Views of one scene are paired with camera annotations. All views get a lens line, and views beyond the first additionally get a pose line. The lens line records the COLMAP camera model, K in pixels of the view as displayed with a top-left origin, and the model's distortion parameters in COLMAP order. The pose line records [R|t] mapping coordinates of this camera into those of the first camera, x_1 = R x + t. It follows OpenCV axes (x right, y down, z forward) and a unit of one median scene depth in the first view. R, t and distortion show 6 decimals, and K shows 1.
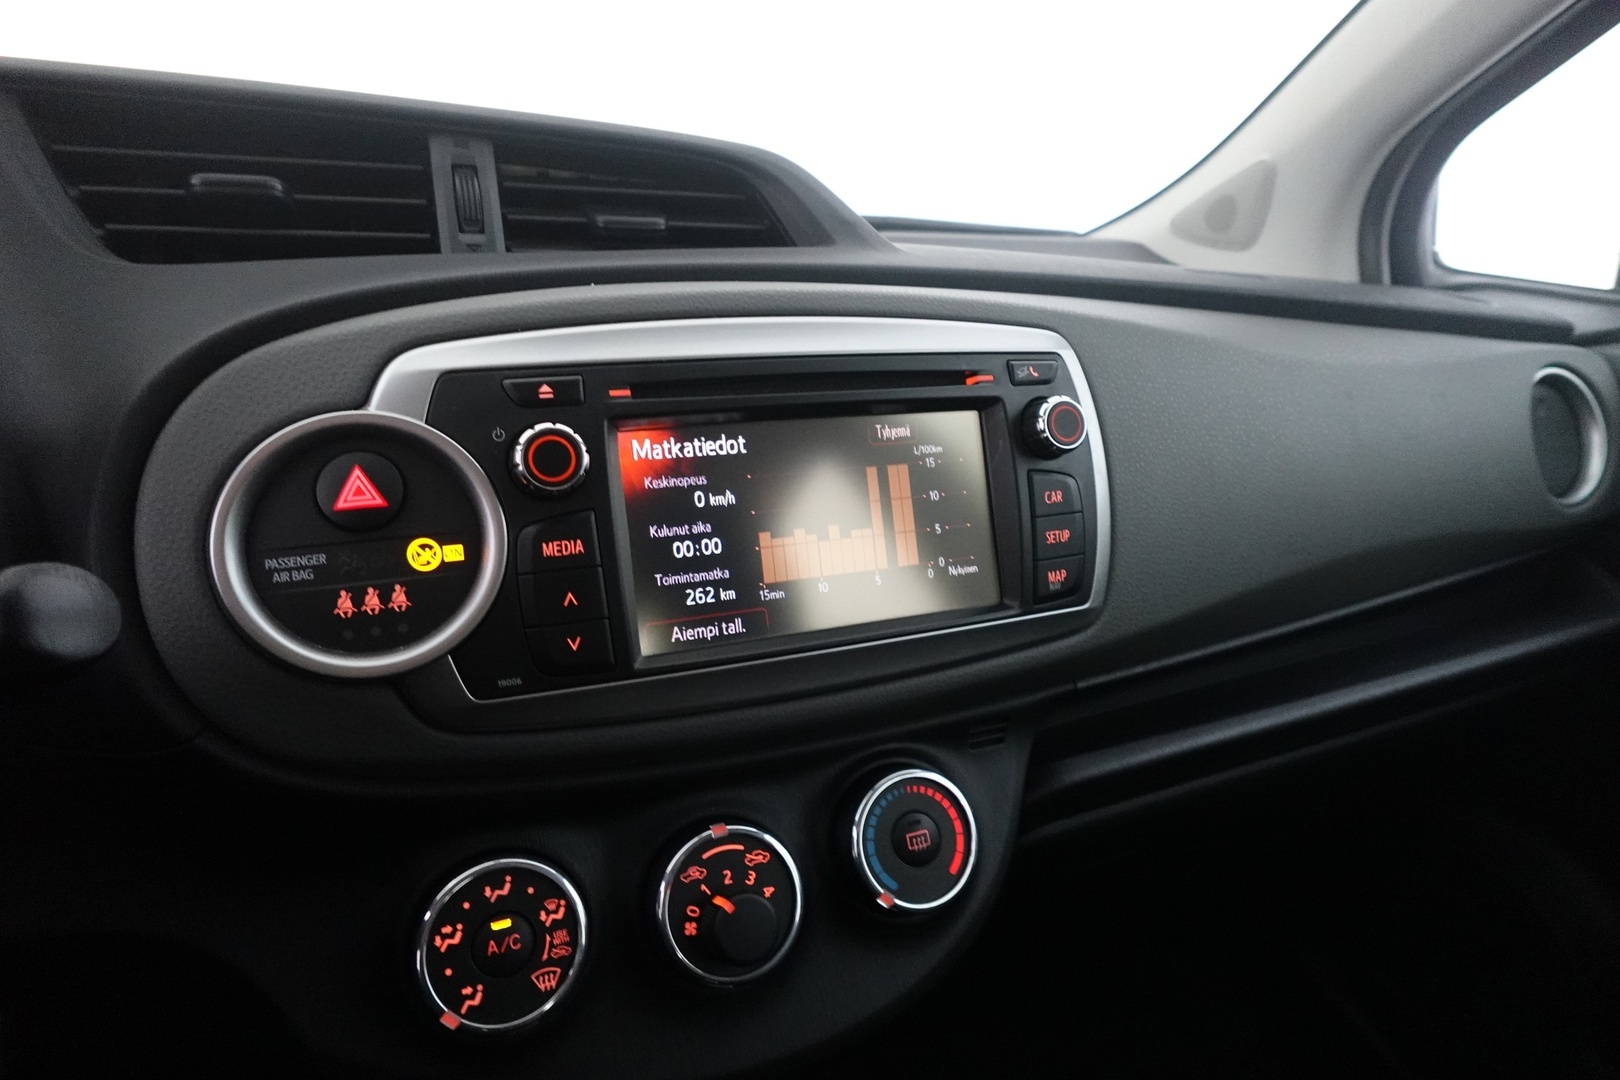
lens RADIAL K [[932.9, 0, 810.0], [0, 932.9, 540.0], [0, 0, 1]] dist [-0.005137, 0.002089]
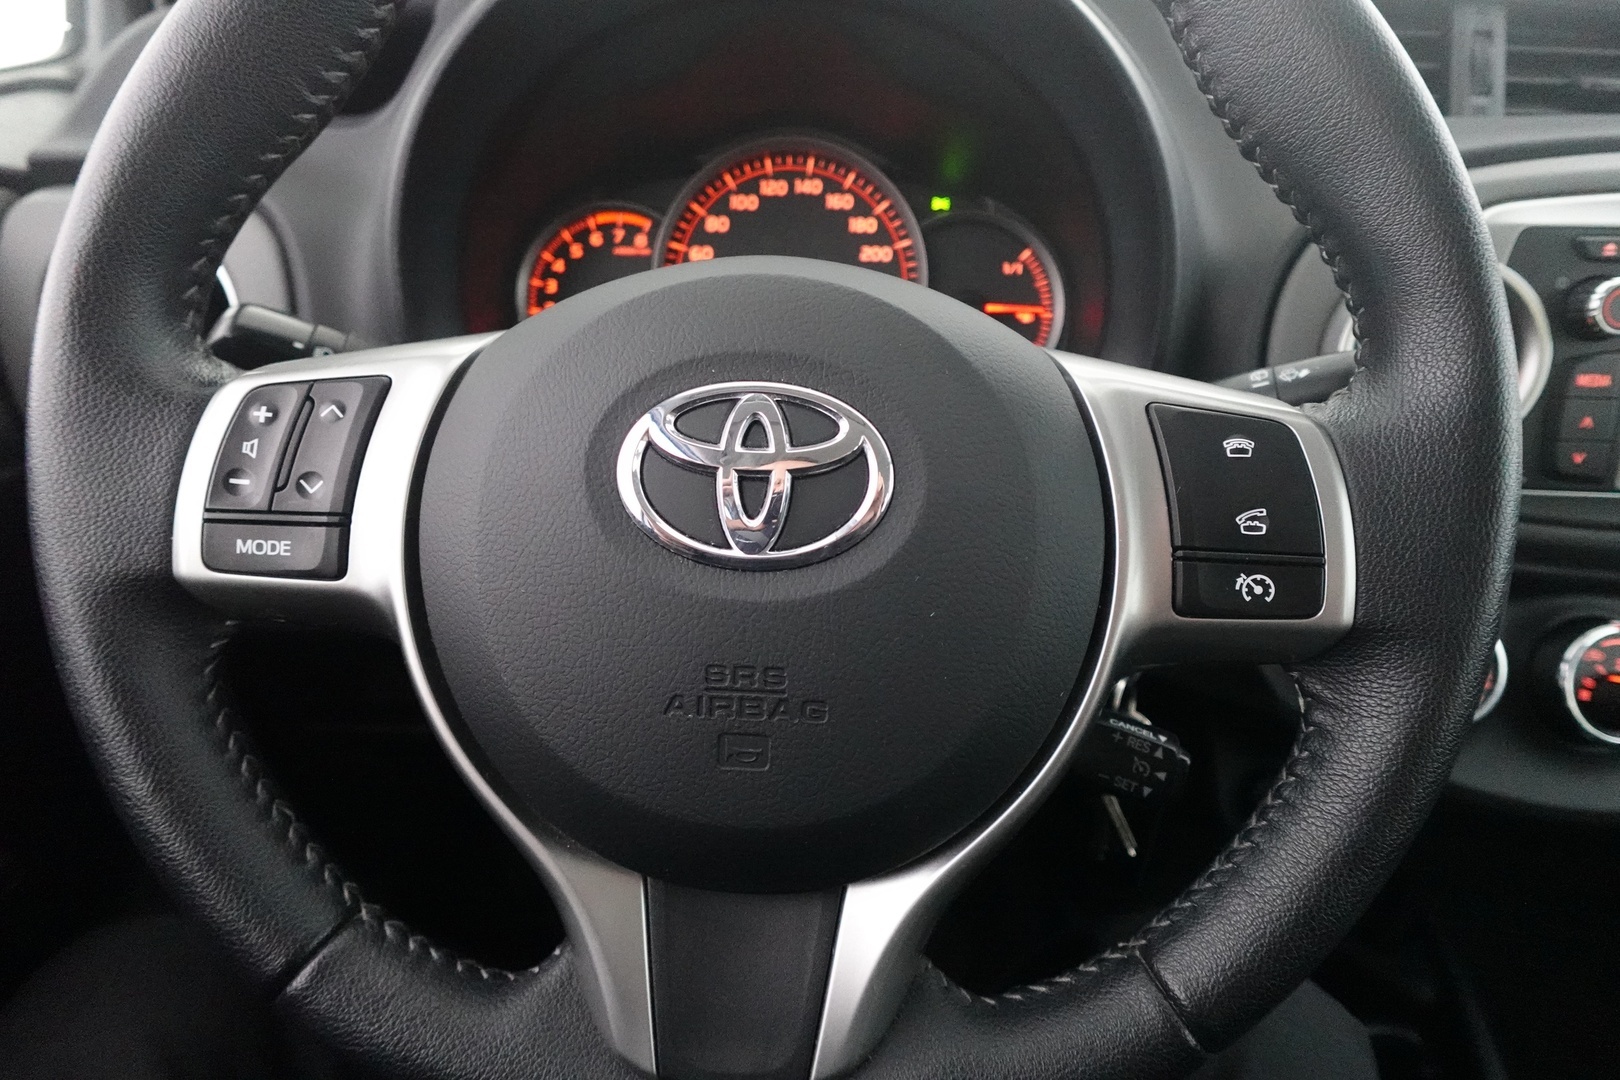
lens RADIAL K [[905.5, 0, 810.1], [0, 905.5, 534.0], [0, 0, 1]] dist [-0.002531, -0.000633]
pose [[0.902085, 0.205728, -0.379367, -0.633074], [-0.128720, 0.967313, 0.218489, 0.069485], [0.411916, -0.148264, 0.899079, -0.489255]]
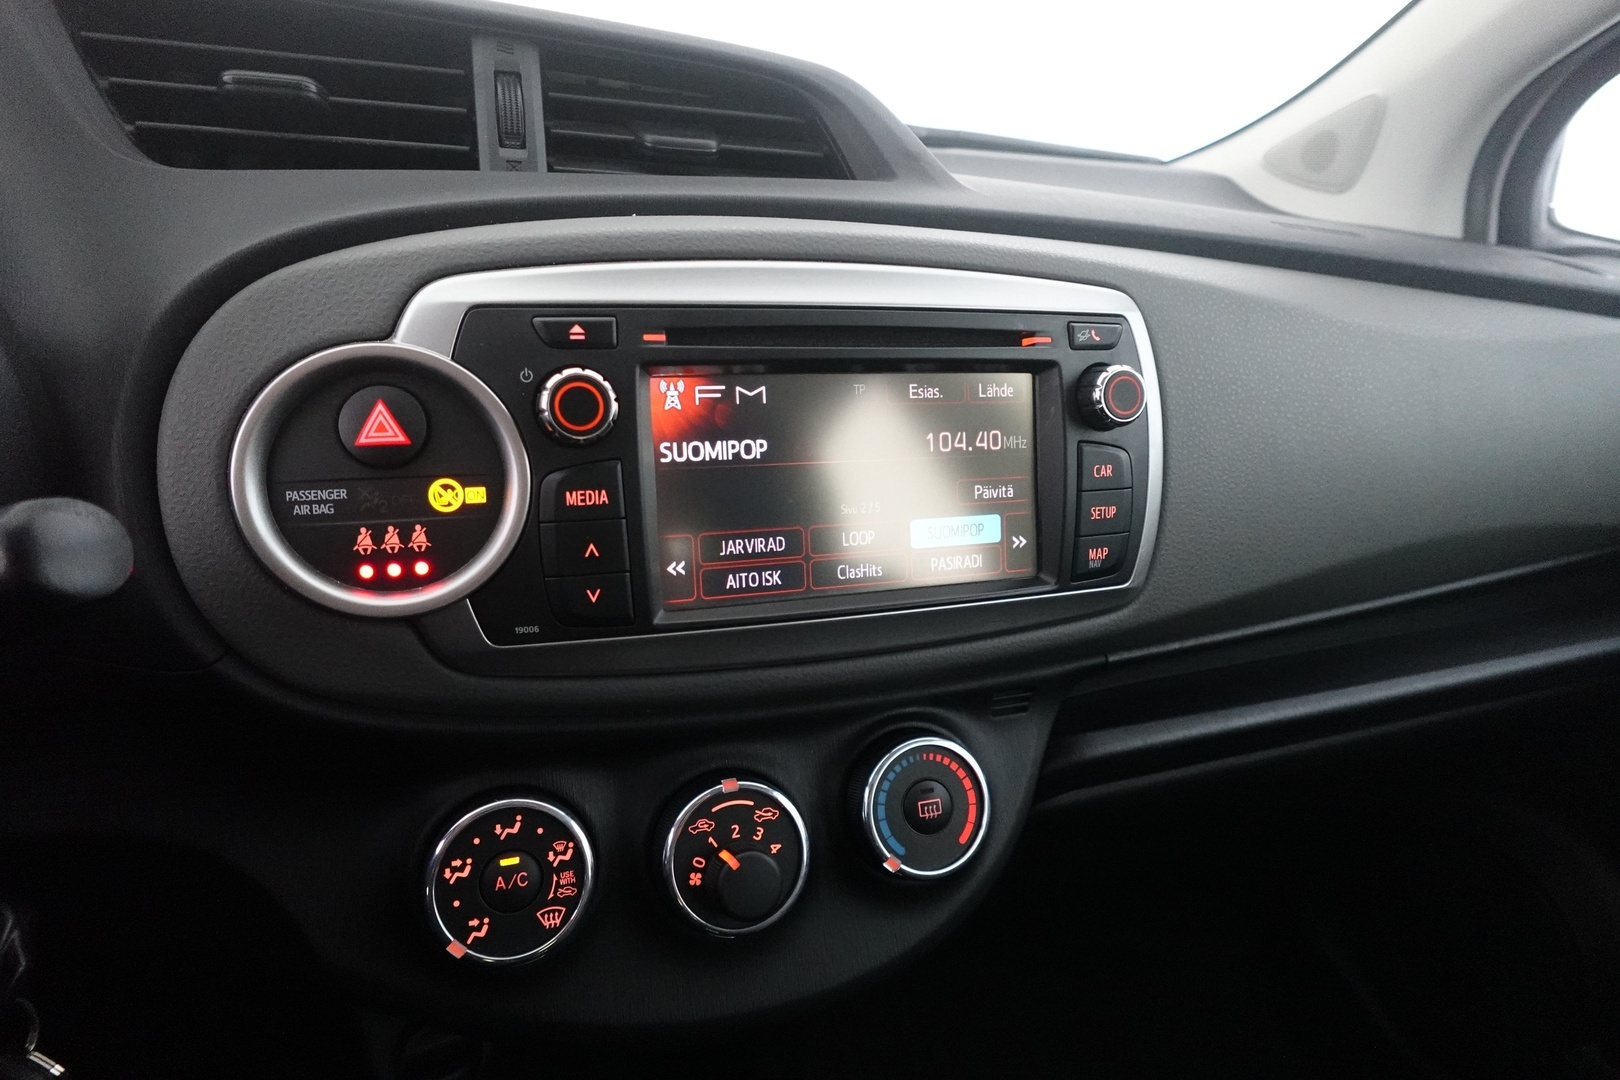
lens RADIAL K [[934.9, 0, 810.4], [0, 934.9, 545.0], [0, 0, 1]] dist [-0.005256, 0.001059]
pose [[0.996236, 0.076321, -0.041107, 0.009624], [-0.071810, 0.992205, 0.101849, -0.051926], [0.048560, -0.098513, 0.993950, 0.034347]]
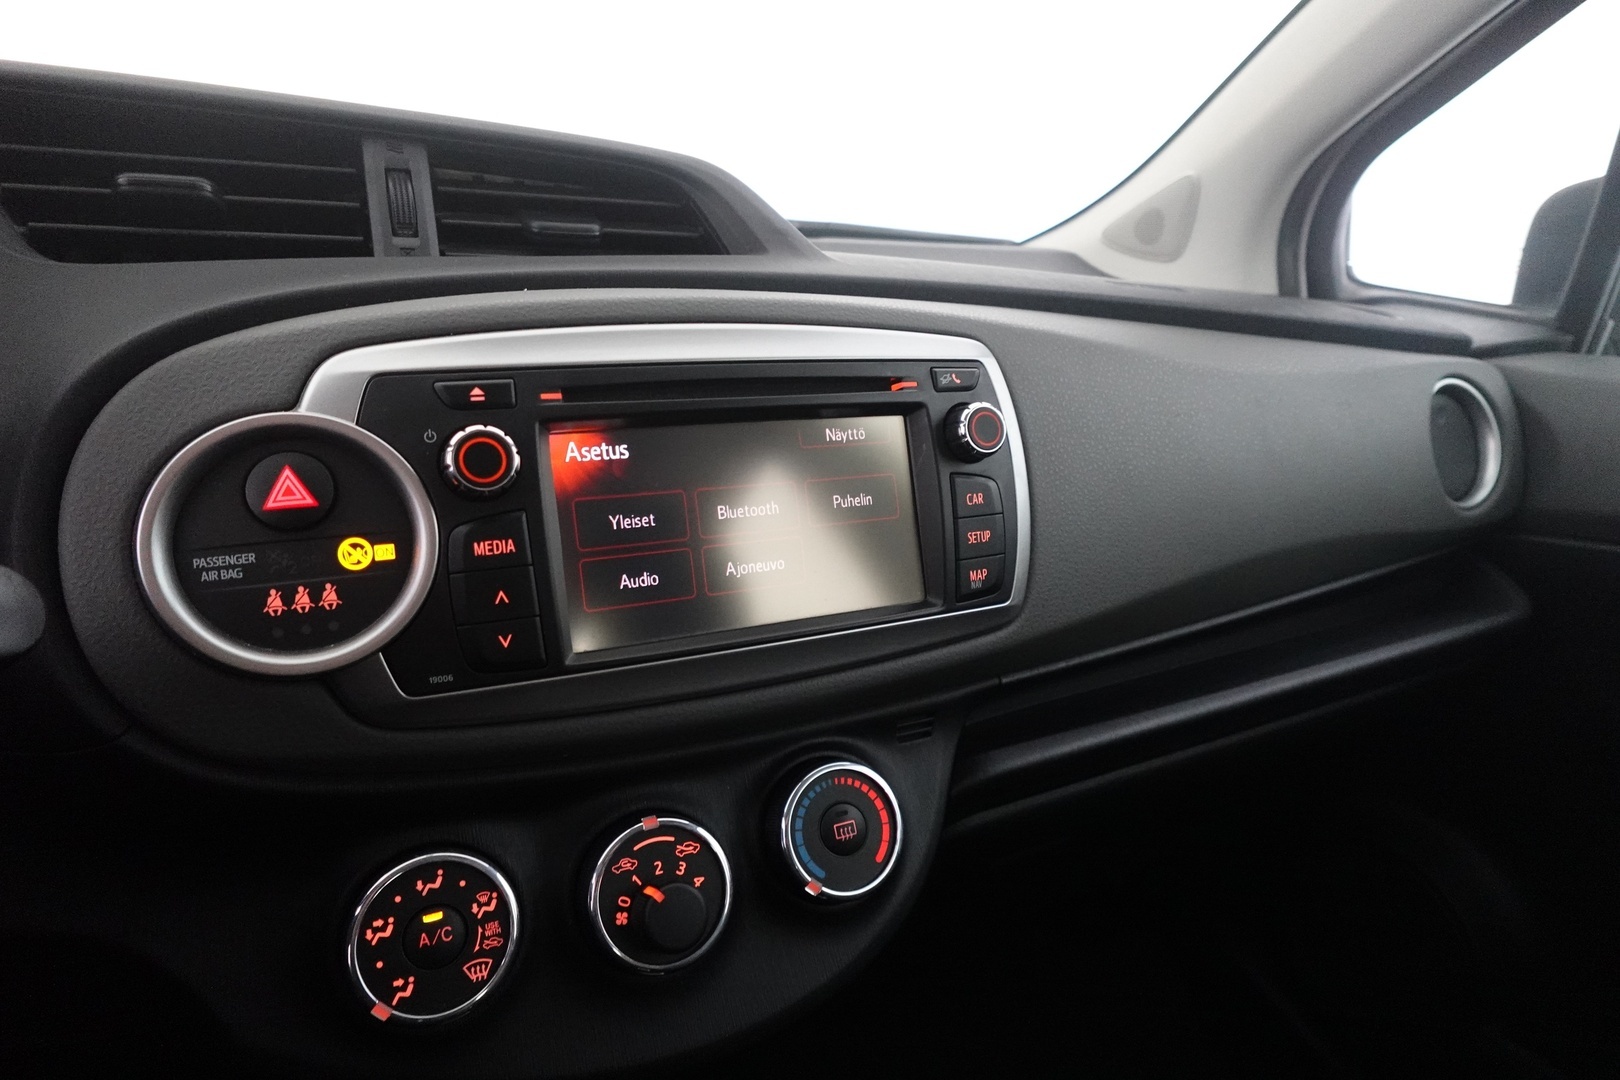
lens RADIAL K [[931.8, 0, 808.2], [0, 931.8, 542.1], [0, 0, 1]] dist [-0.003959, 0.000882]
pose [[0.998637, -0.000239, 0.052192, 0.022755], [0.000292, 0.999999, -0.001006, 0.003479], [-0.052191, 0.001020, 0.998637, -0.033935]]
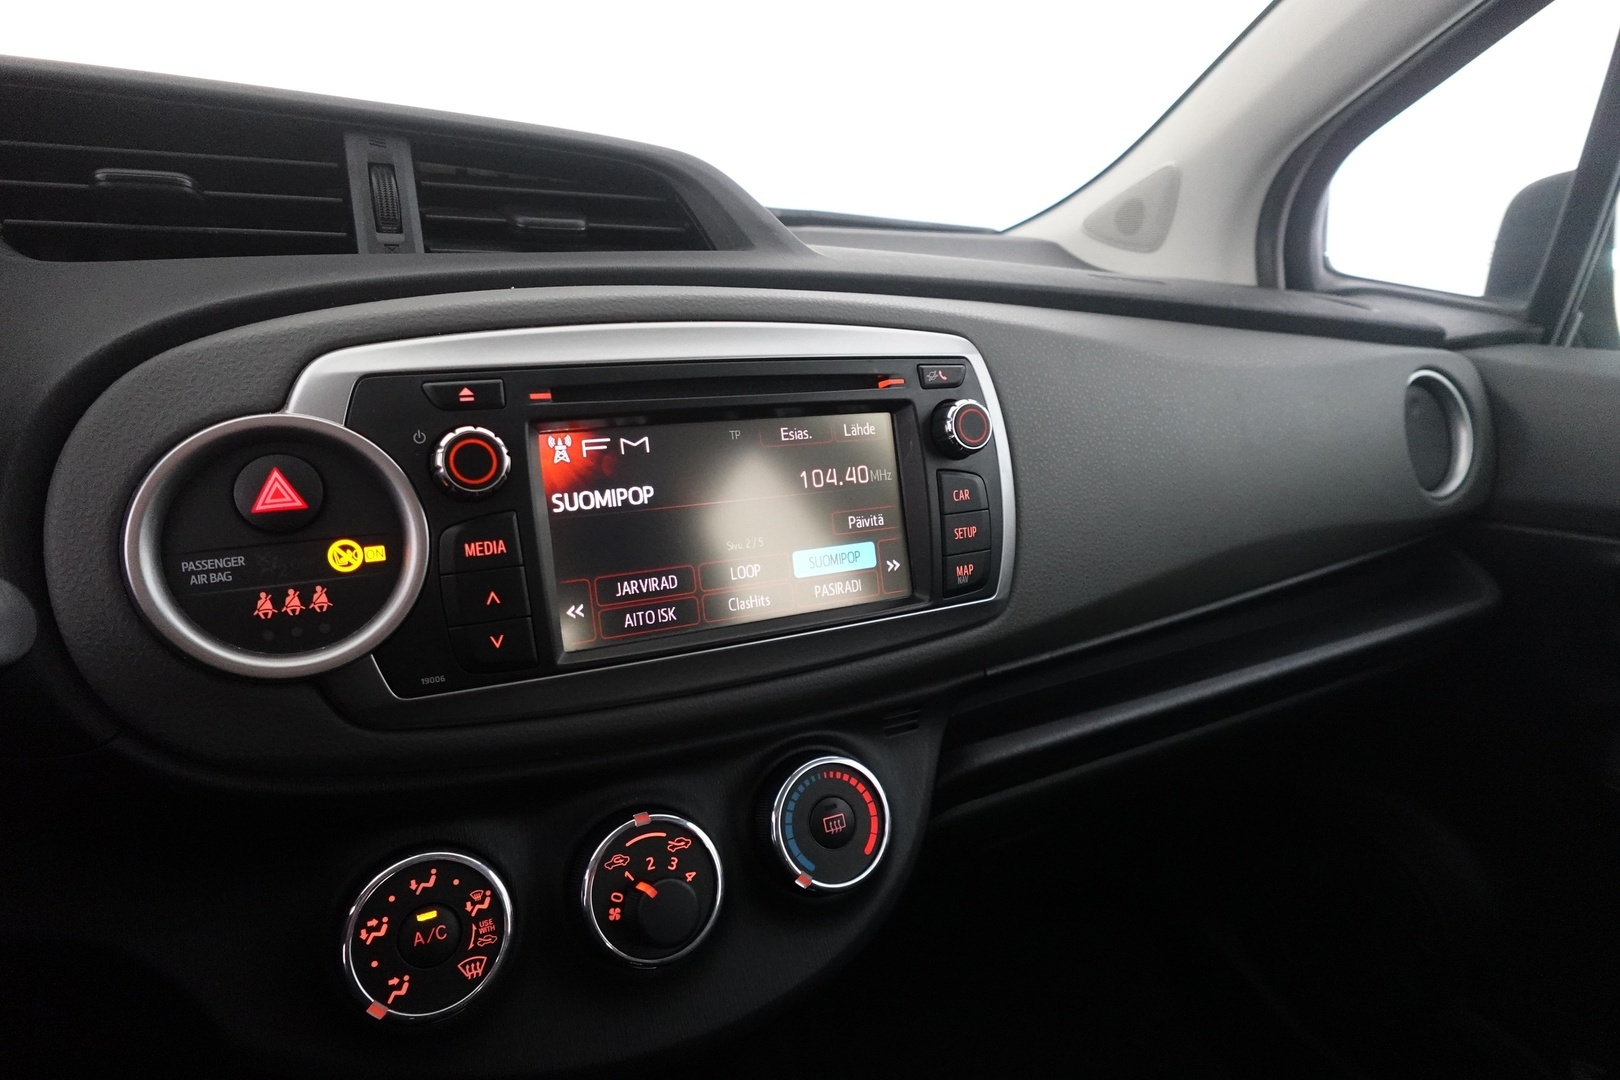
lens RADIAL K [[931.8, 0, 808.2], [0, 931.8, 542.1], [0, 0, 1]] dist [-0.003959, 0.000882]
pose [[0.997238, -0.005273, 0.074089, 0.011551], [0.004158, 0.999876, 0.015194, -0.010887], [-0.074160, -0.014844, 0.997136, -0.040708]]
